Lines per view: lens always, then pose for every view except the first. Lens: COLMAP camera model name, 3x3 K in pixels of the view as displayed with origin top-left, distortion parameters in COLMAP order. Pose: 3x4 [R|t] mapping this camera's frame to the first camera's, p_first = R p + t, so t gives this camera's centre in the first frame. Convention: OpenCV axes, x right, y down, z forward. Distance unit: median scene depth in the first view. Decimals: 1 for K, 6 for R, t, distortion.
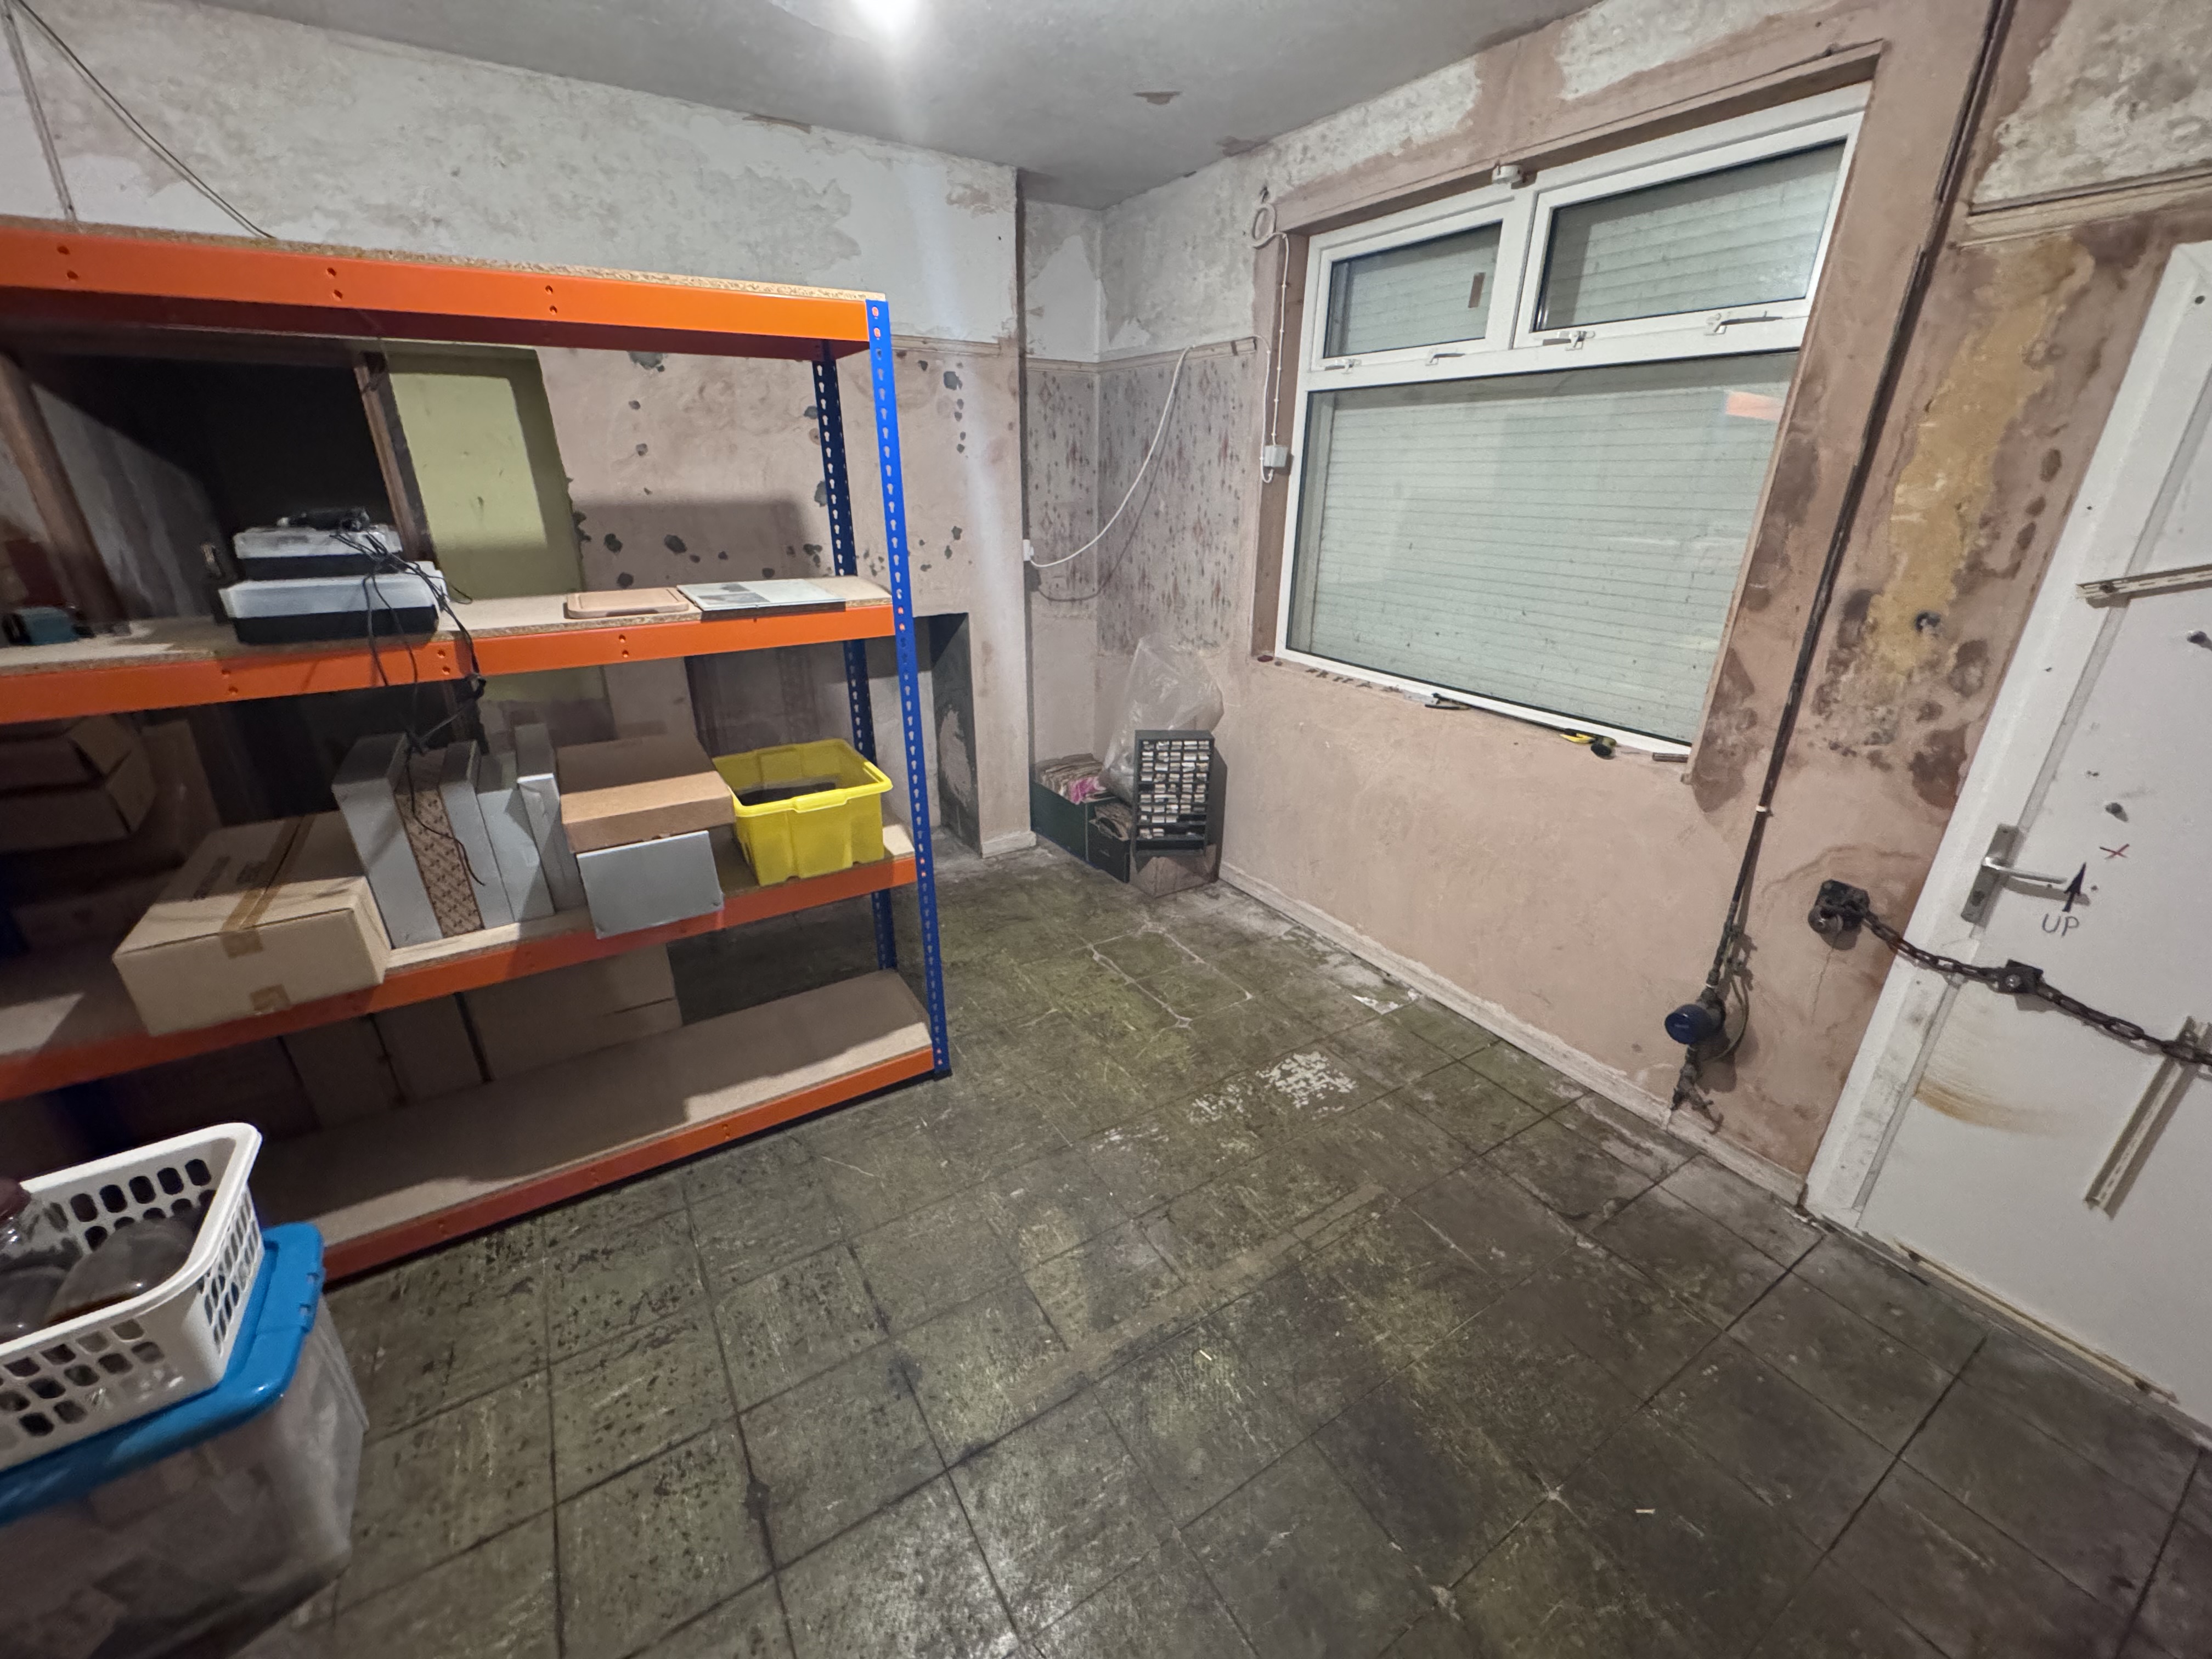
lens RADIAL K [[880.9, 0, 1113.7], [0, 880.9, 833.2], [0, 0, 1]] dist [-0.002978, 0.000098]
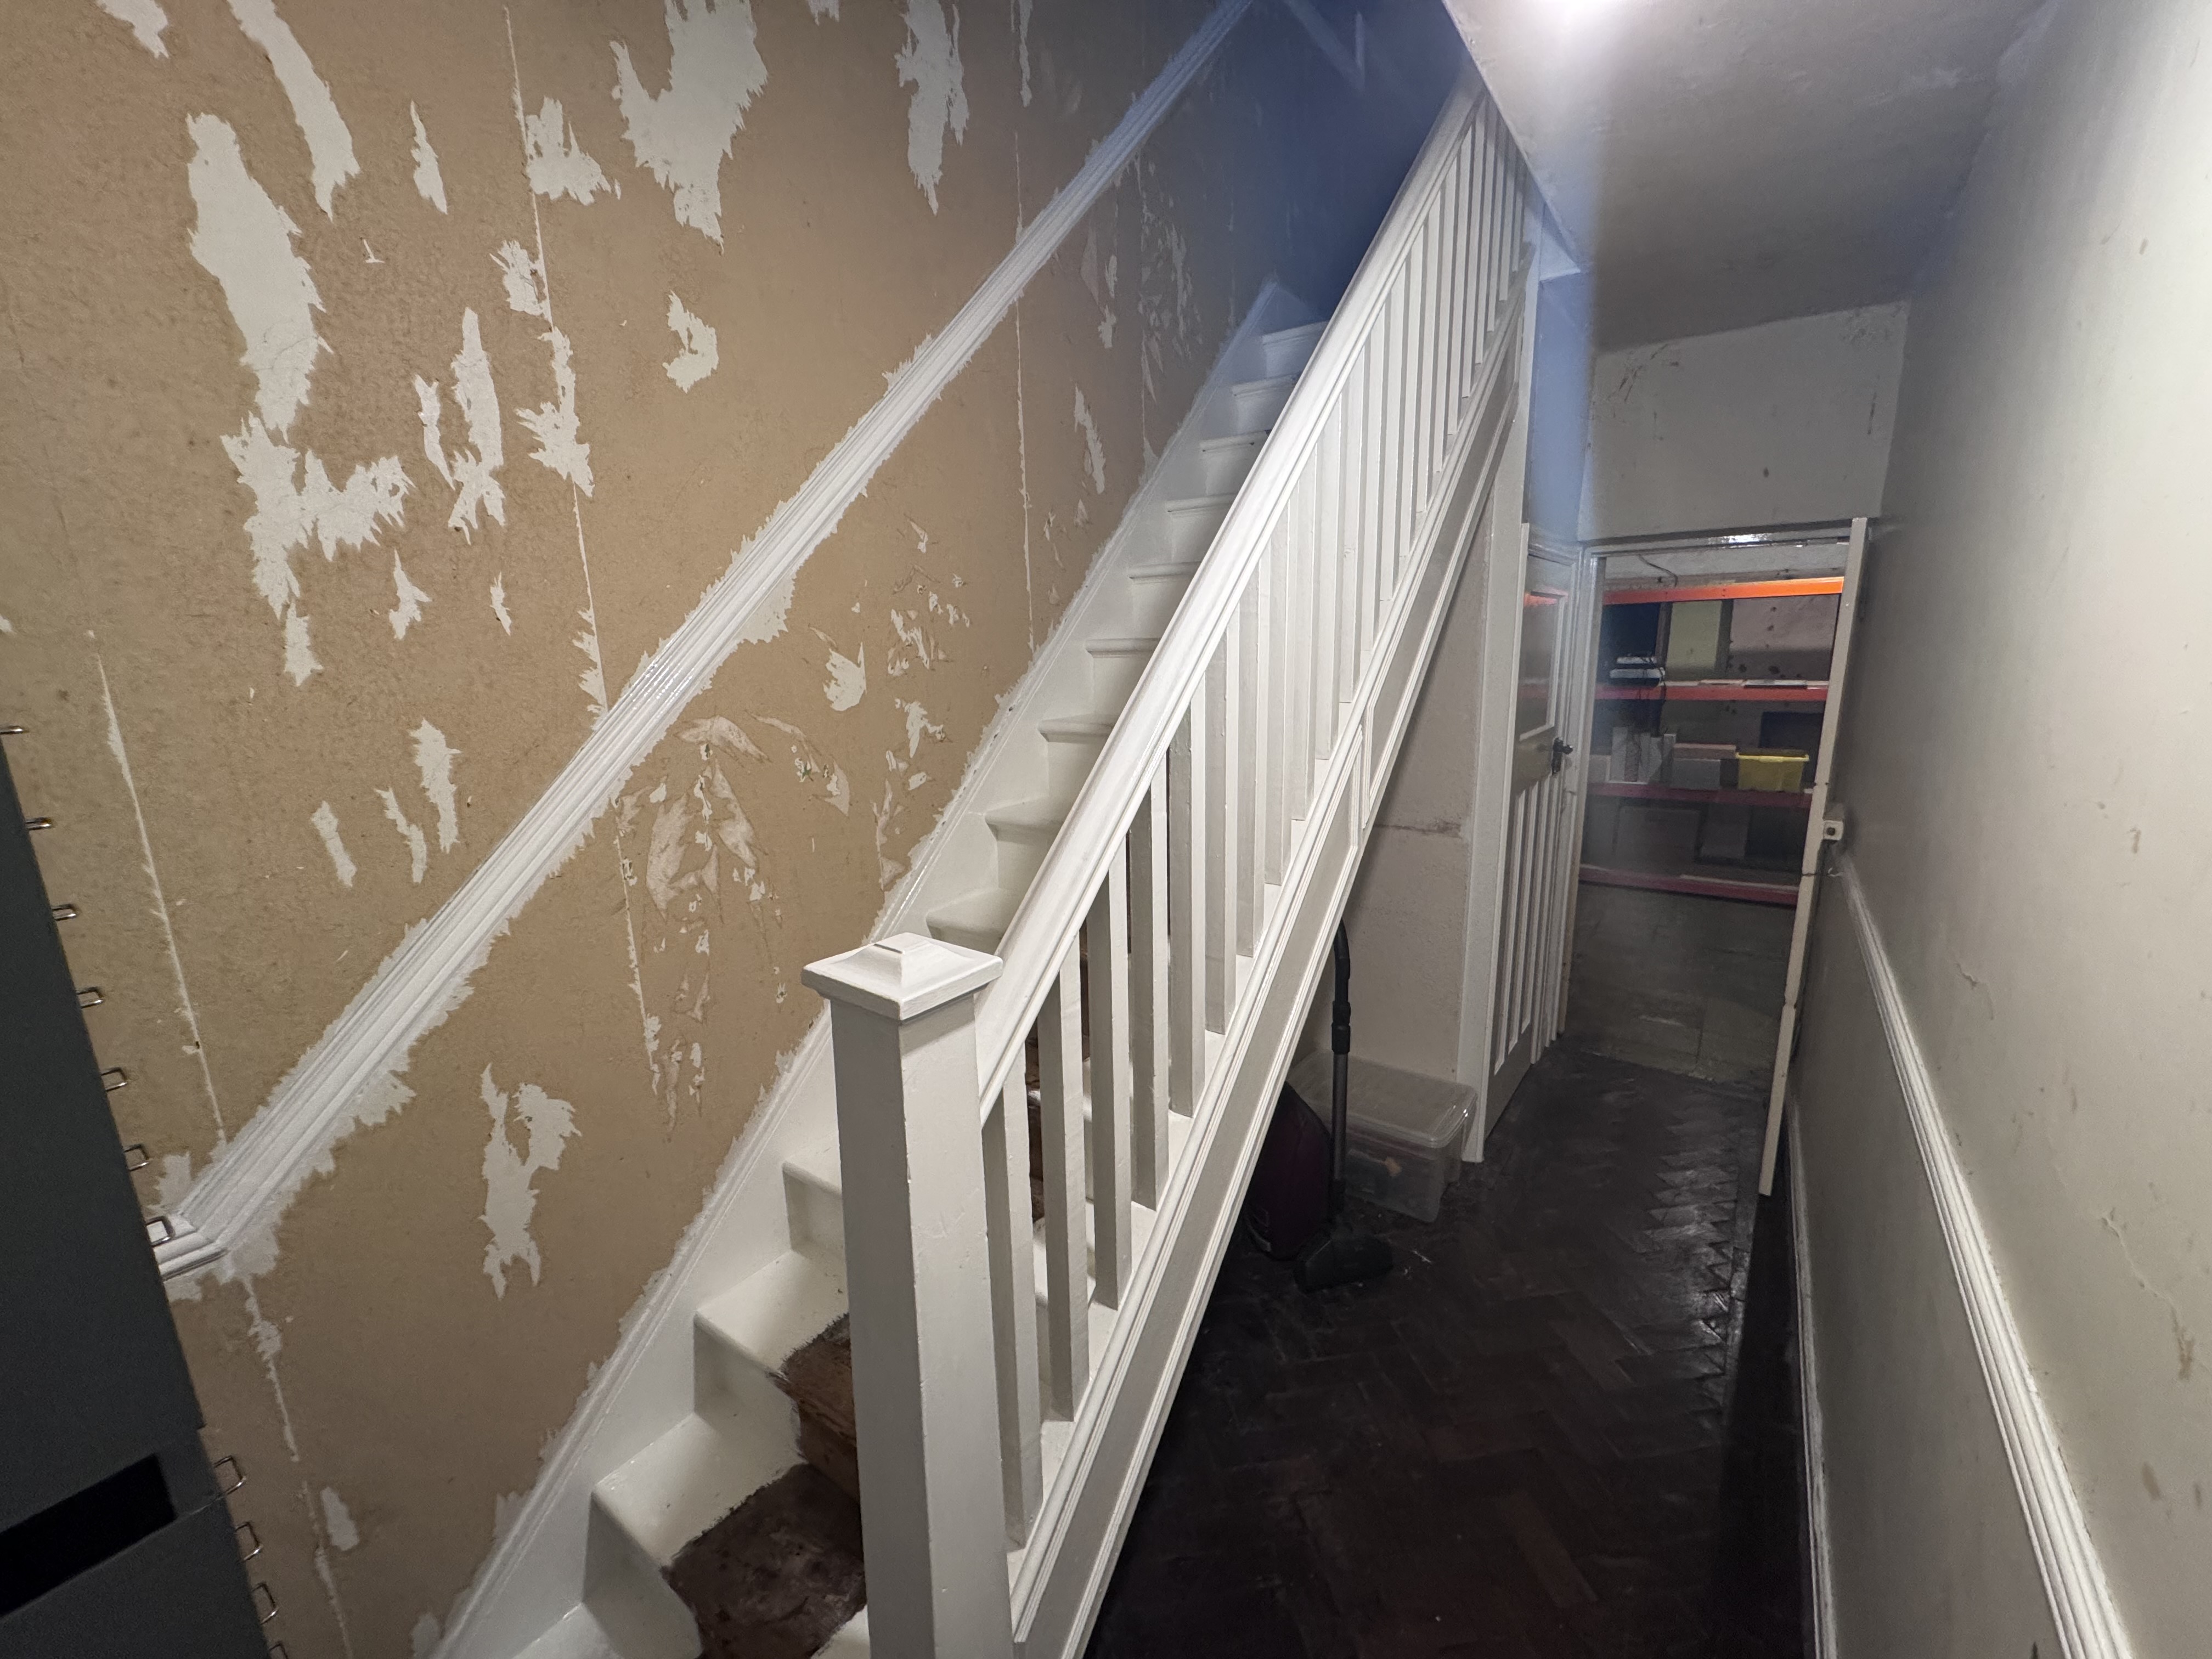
lens RADIAL K [[880.9, 0, 1108.4], [0, 880.9, 830.7], [0, 0, 1]] dist [-0.002978, 0.000098]
pose [[0.369202, 0.184654, -0.910820, 1.079790], [-0.331826, 0.941653, 0.056398, 0.532972], [0.868090, 0.281412, 0.408933, -1.362481]]
